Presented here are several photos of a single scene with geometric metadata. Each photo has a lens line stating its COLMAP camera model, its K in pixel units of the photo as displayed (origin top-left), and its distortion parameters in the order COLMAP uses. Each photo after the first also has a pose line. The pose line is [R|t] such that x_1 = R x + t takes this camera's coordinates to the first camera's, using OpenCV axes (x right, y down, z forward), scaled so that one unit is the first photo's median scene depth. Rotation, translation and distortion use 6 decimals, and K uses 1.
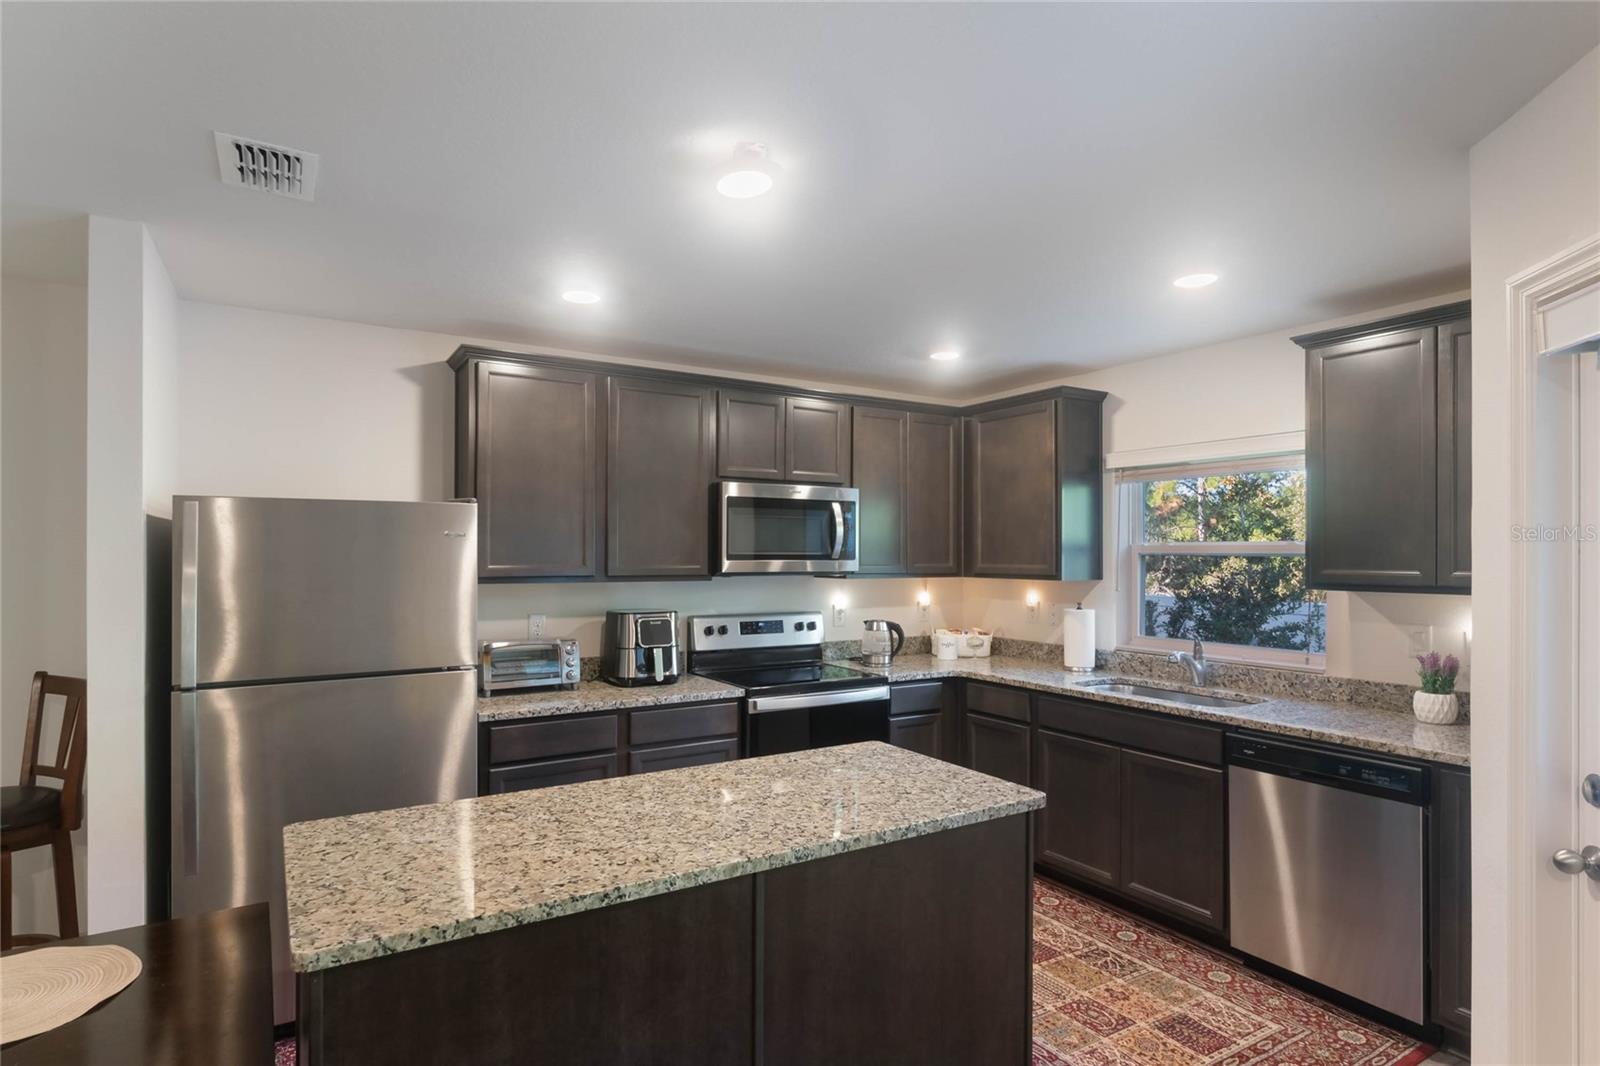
lens RADIAL K [[856.7, 0, 783.0], [0, 856.7, 543.5], [0, 0, 1]] dist [0.006435, 0.000126]
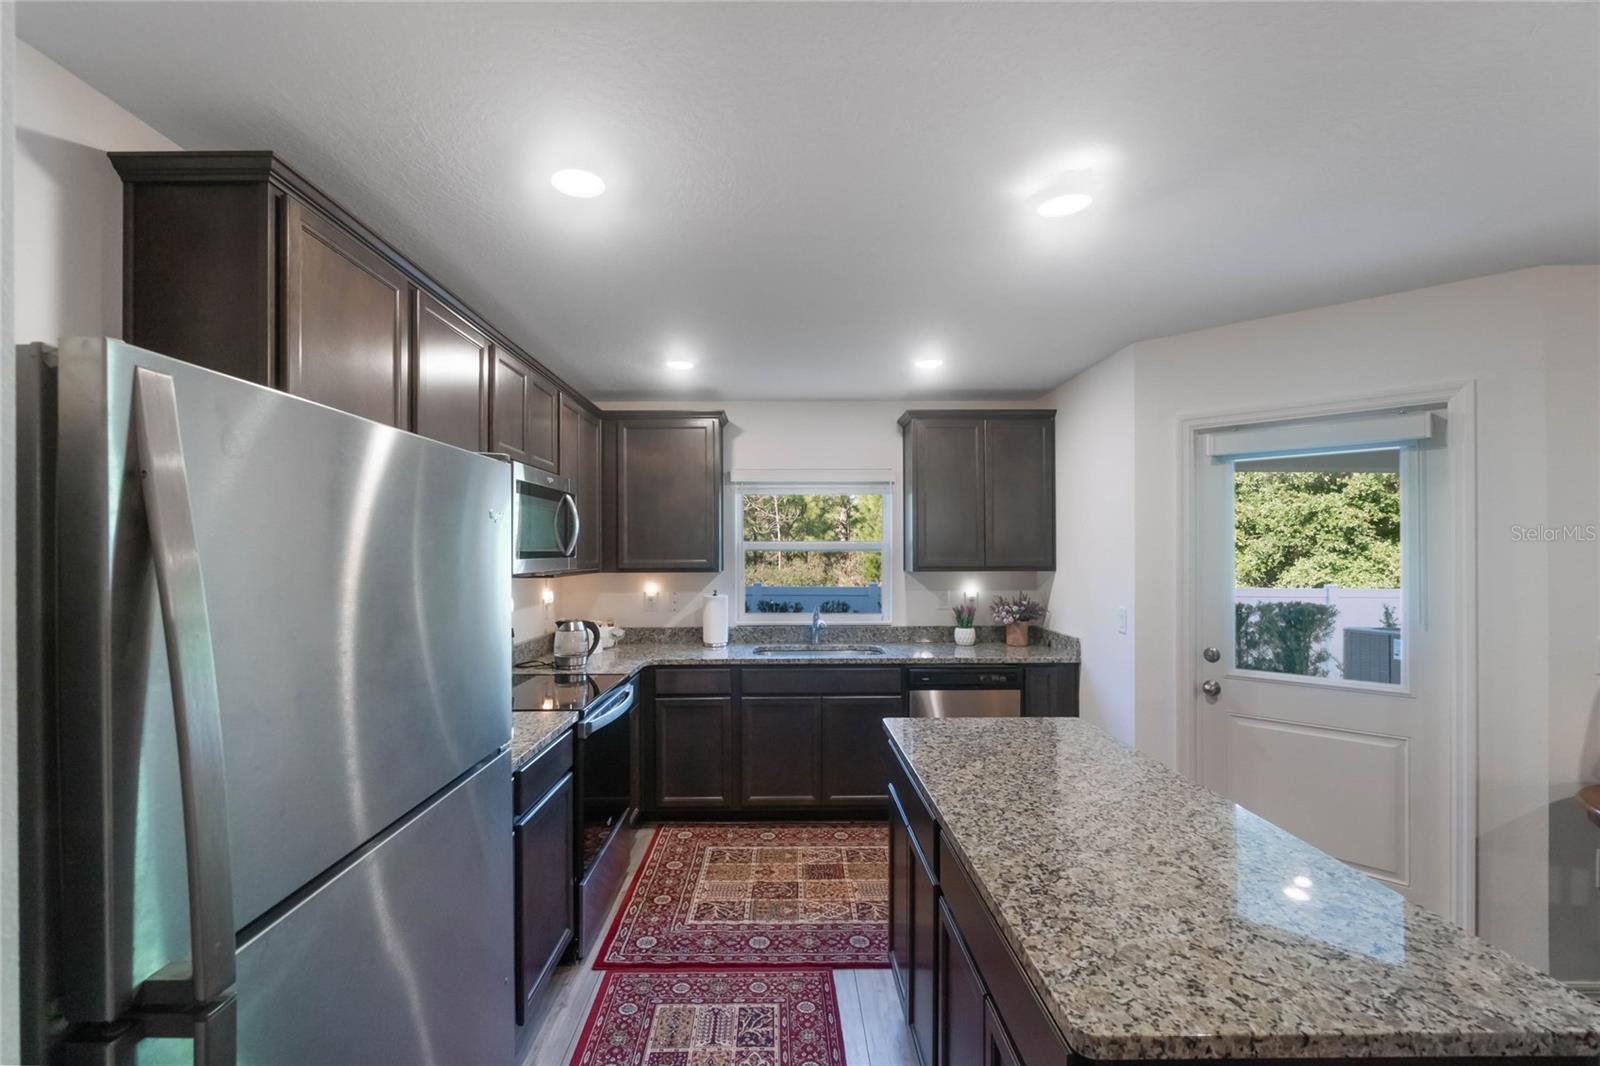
lens RADIAL K [[704.6, 0, 796.8], [0, 704.6, 541.3], [0, 0, 1]] dist [-0.004887, 0.000093]
pose [[0.507909, 0.007902, 0.861374, -0.533395], [-0.004708, 0.999968, -0.006397, 0.006609], [-0.861398, -0.000806, 0.507931, 0.463963]]
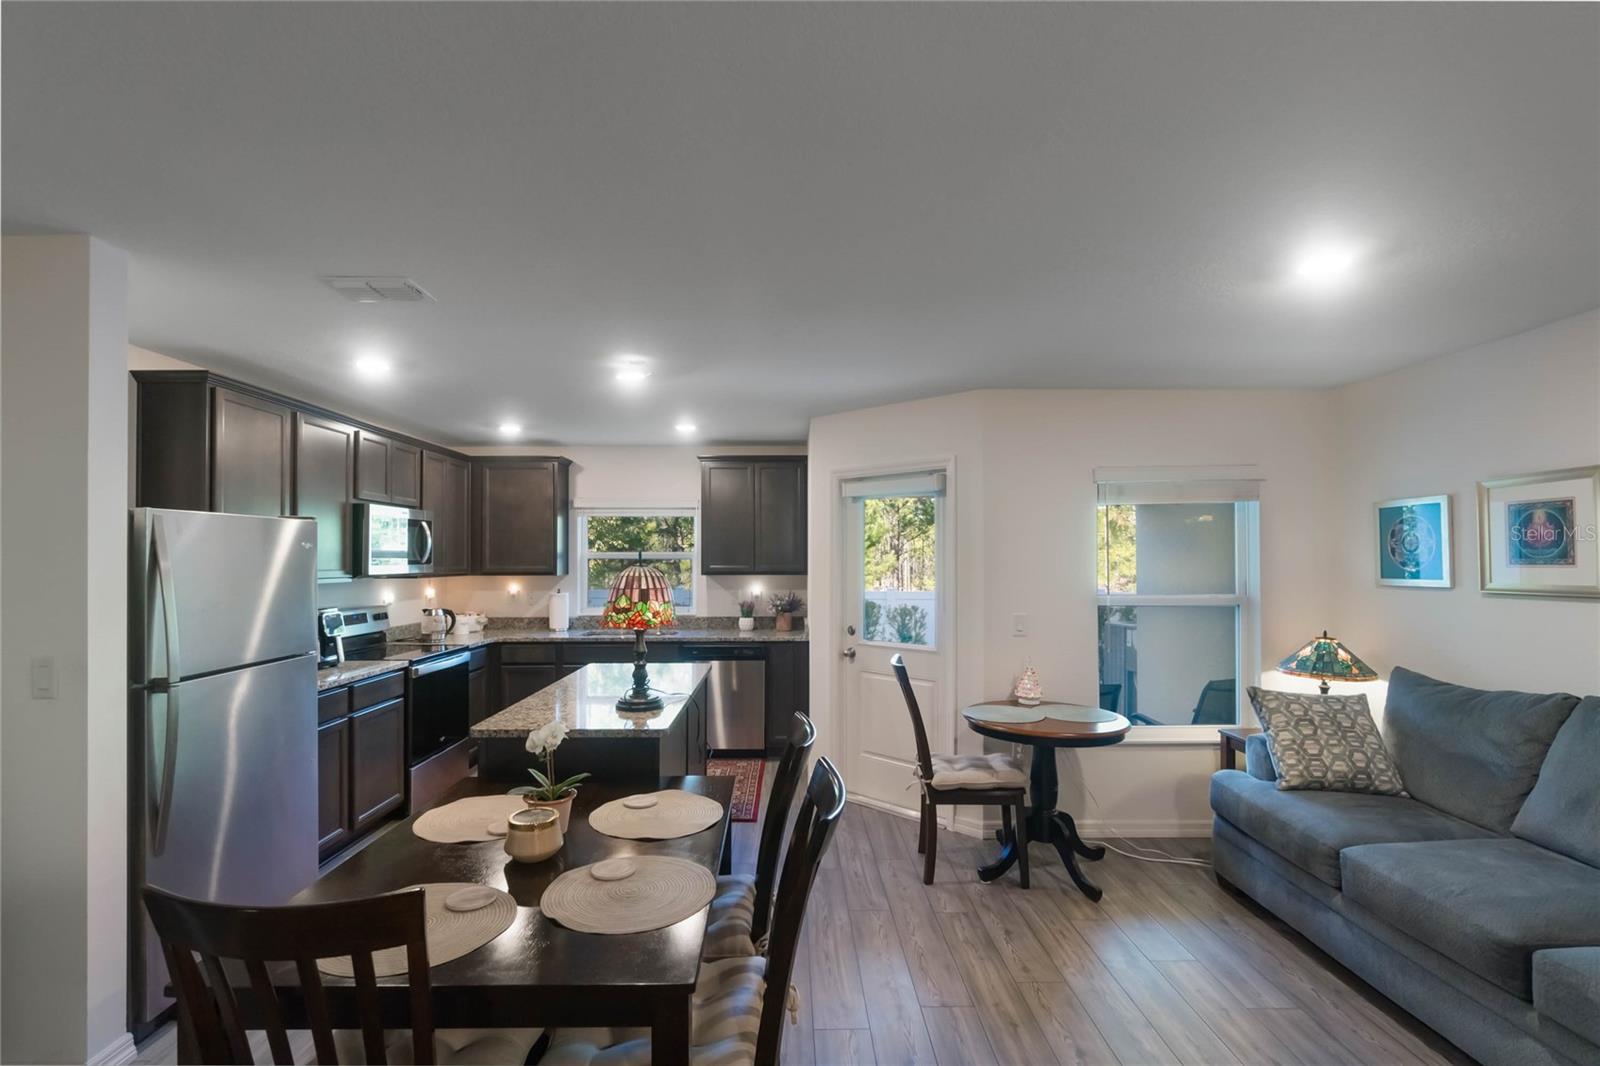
lens RADIAL K [[736.8, 0, 808.5], [0, 736.8, 544.0], [0, 0, 1]] dist [-0.020905, 0.000015]
pose [[0.501559, 0.012954, 0.865027, -0.726868], [-0.005446, 0.999915, -0.011816, -0.002563], [-0.865107, 0.001216, 0.501587, -0.120547]]
